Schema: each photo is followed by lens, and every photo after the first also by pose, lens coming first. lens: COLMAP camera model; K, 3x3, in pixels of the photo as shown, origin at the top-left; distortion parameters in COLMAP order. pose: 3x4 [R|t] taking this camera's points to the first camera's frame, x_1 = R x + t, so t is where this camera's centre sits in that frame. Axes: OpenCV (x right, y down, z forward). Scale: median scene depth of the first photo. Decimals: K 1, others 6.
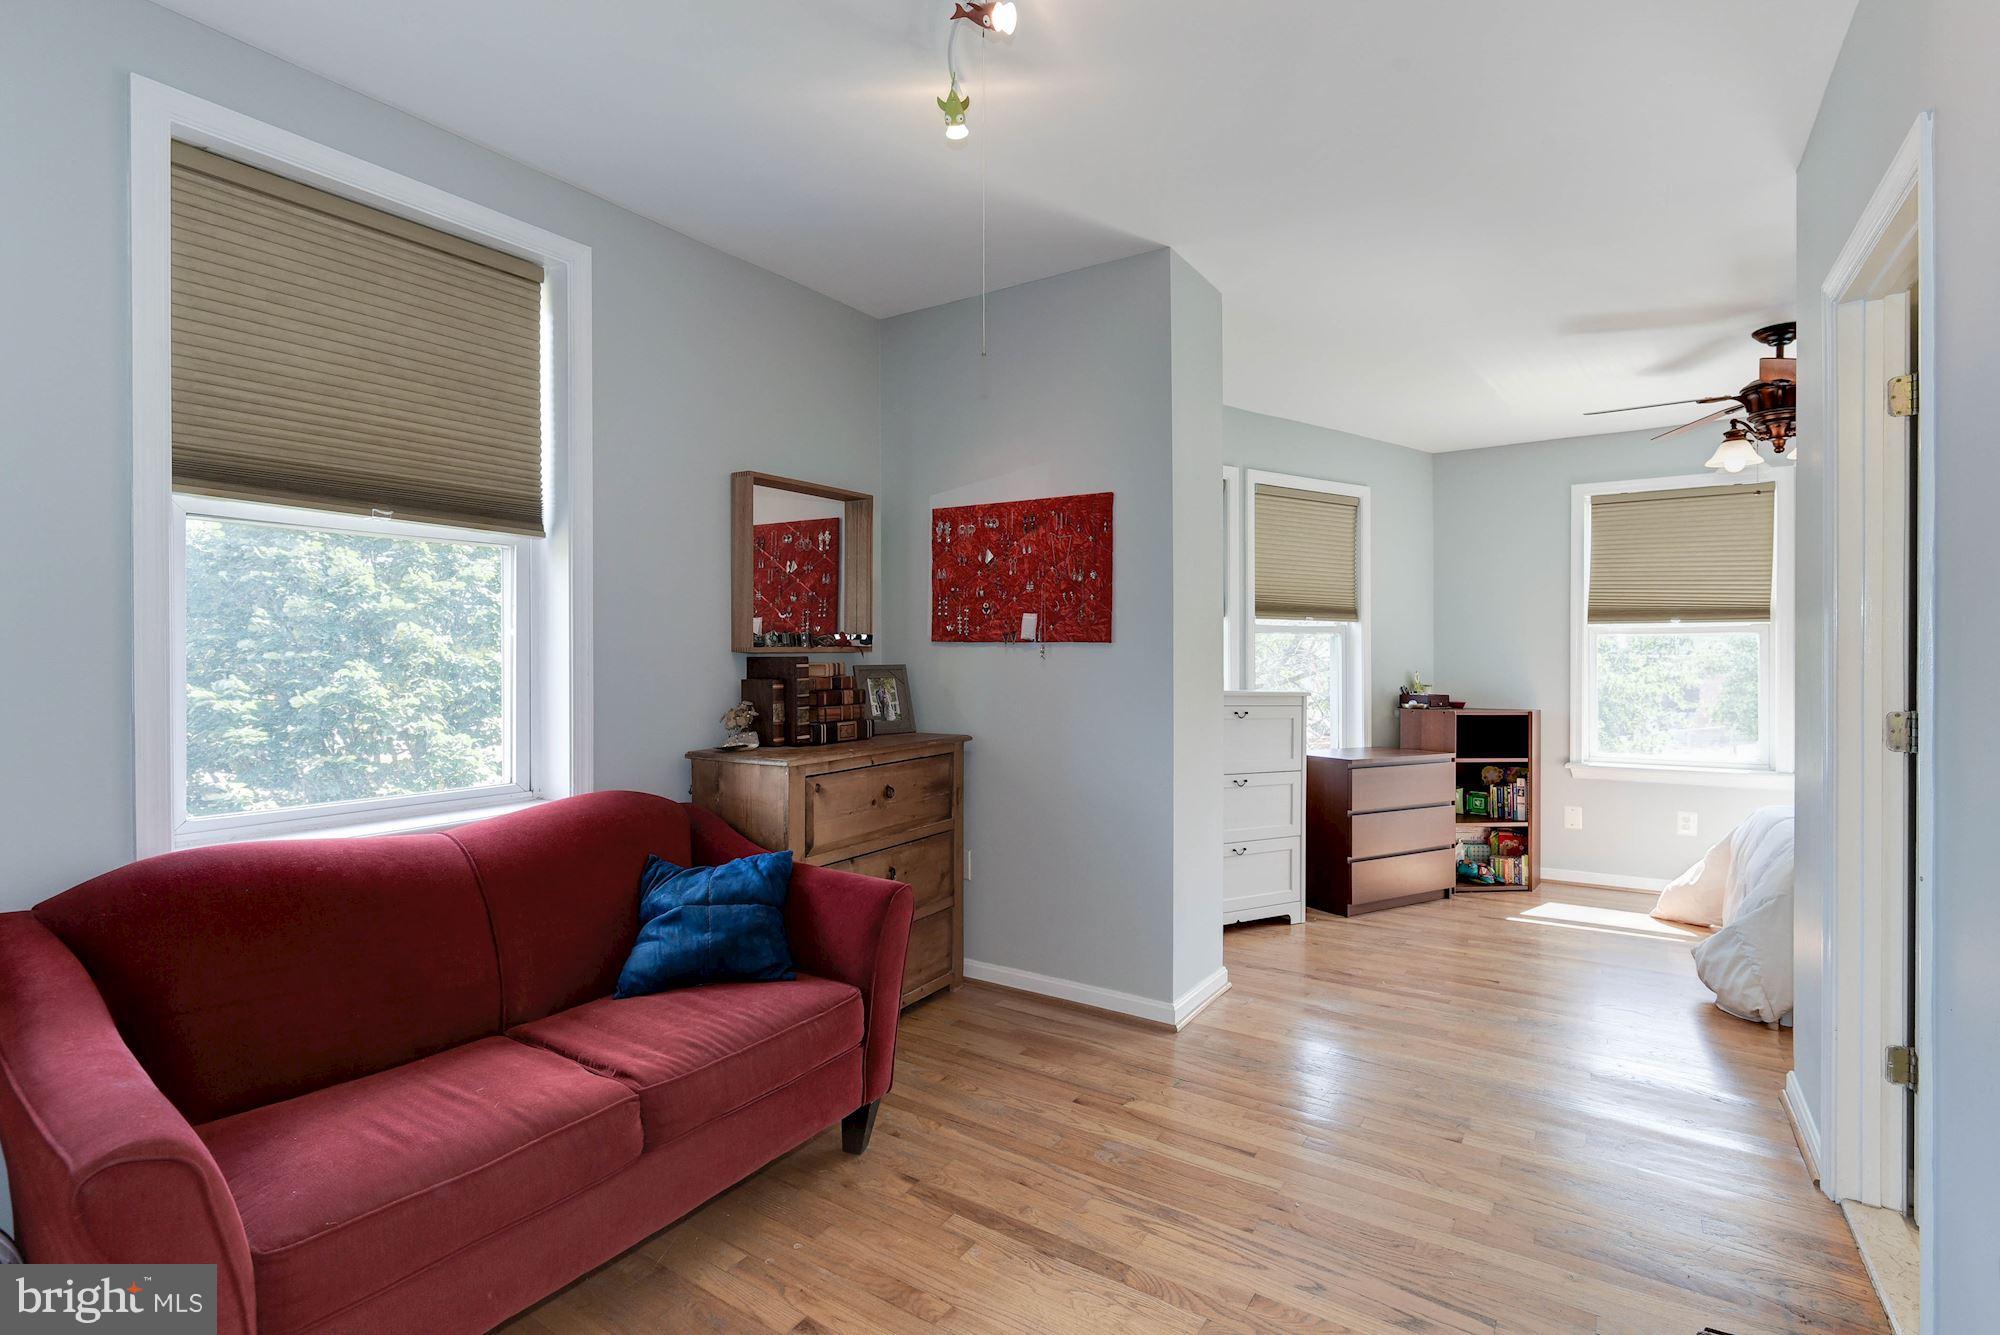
lens RADIAL K [[885.6, 0, 1060.0], [0, 885.6, 657.1], [0, 0, 1]] dist [0.002635, -0.000299]
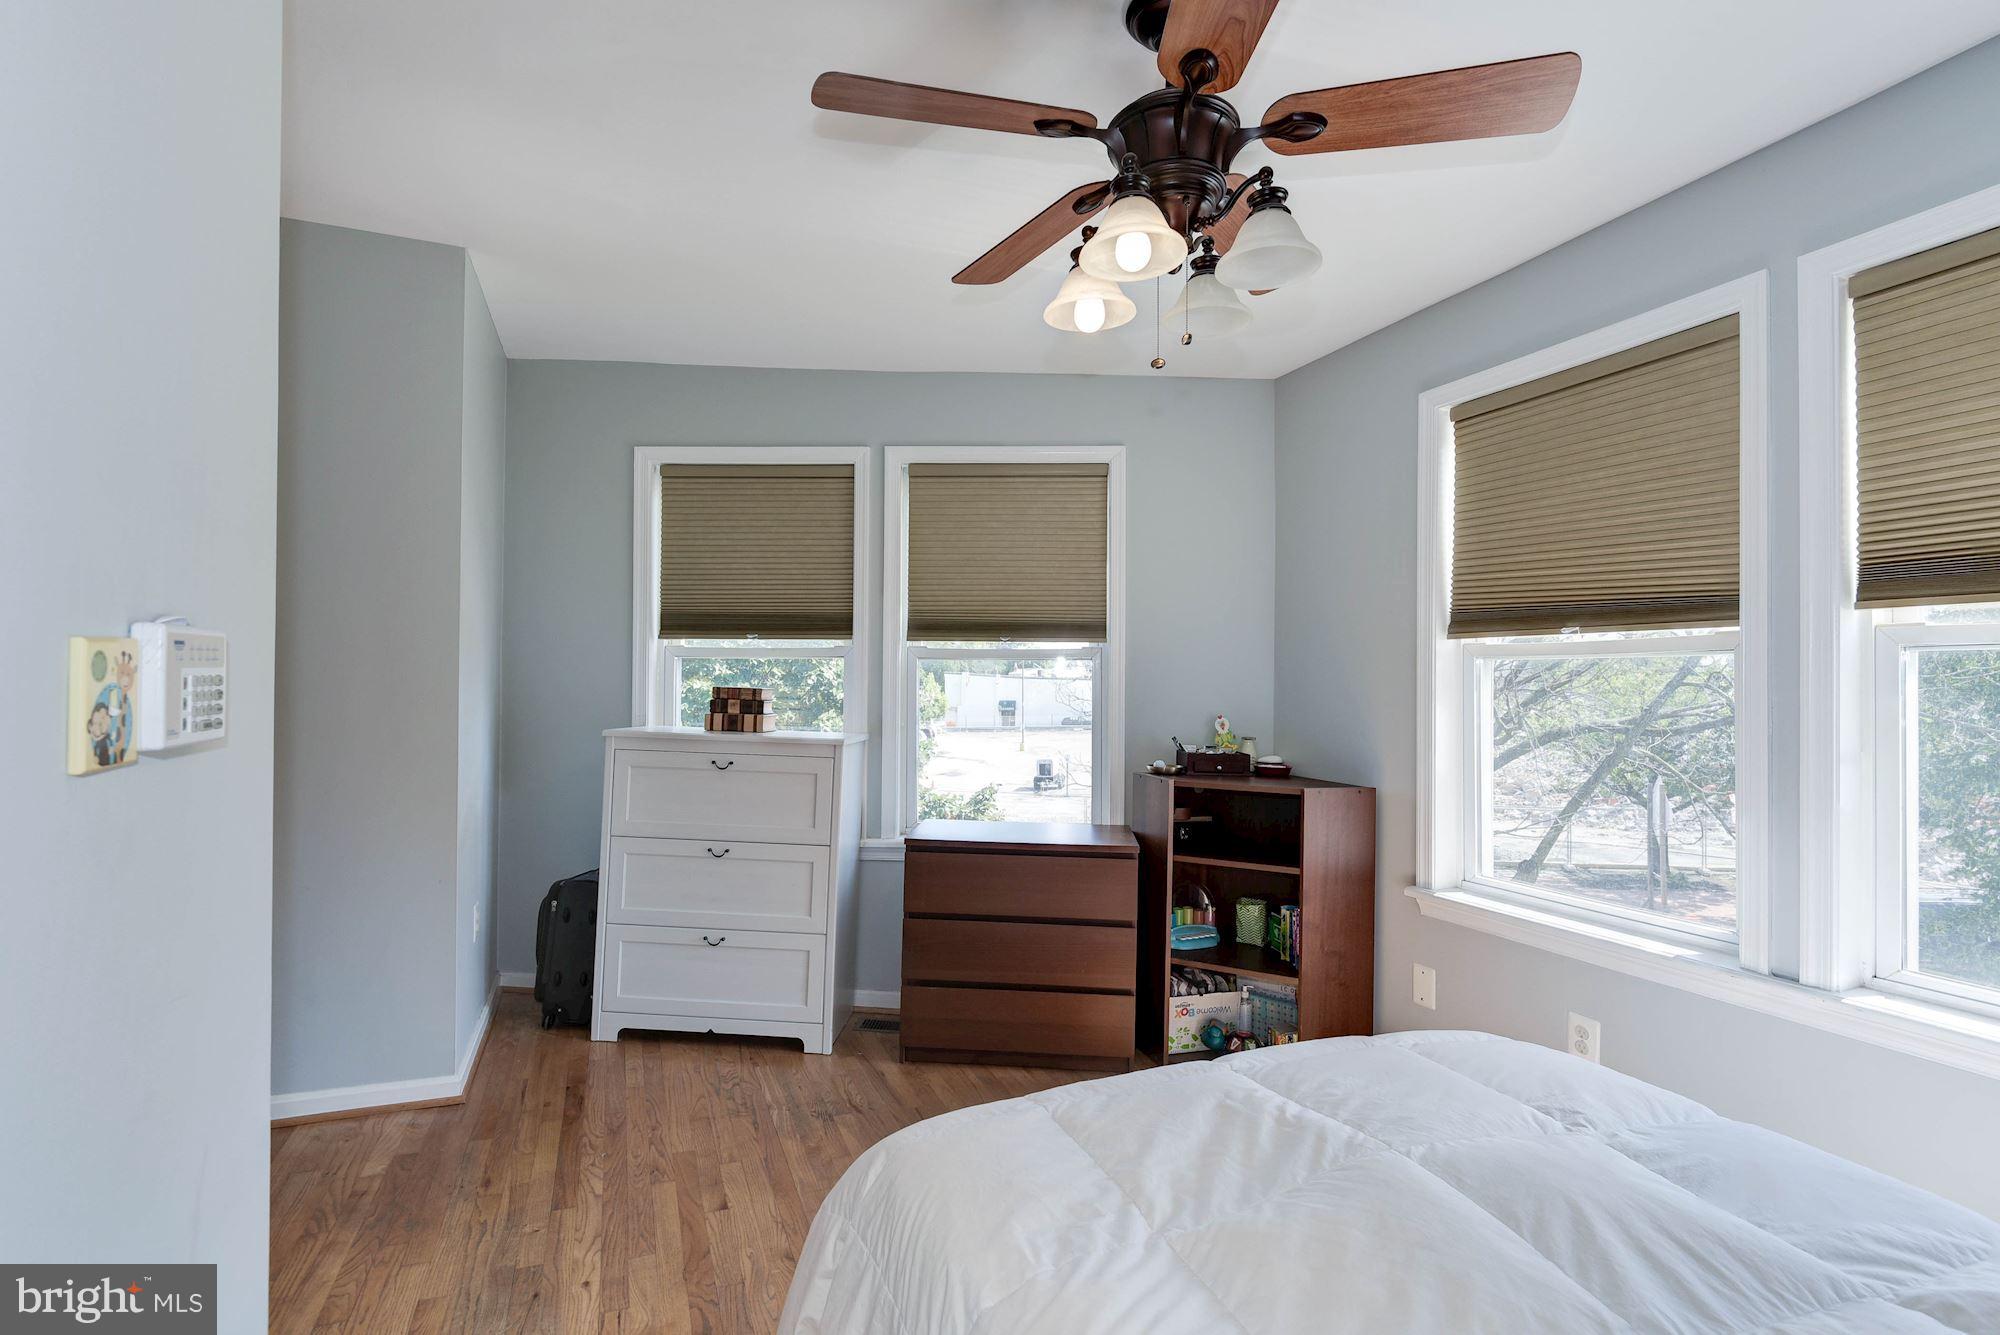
lens RADIAL K [[920.2, 0, 1045.2], [0, 920.2, 672.0], [0, 0, 1]] dist [0.001202, 0.000038]
pose [[0.828883, -0.001438, -0.559420, 1.055870], [-0.006174, 0.999912, -0.011719, -0.012466], [0.559388, 0.013168, 0.828801, 0.574178]]
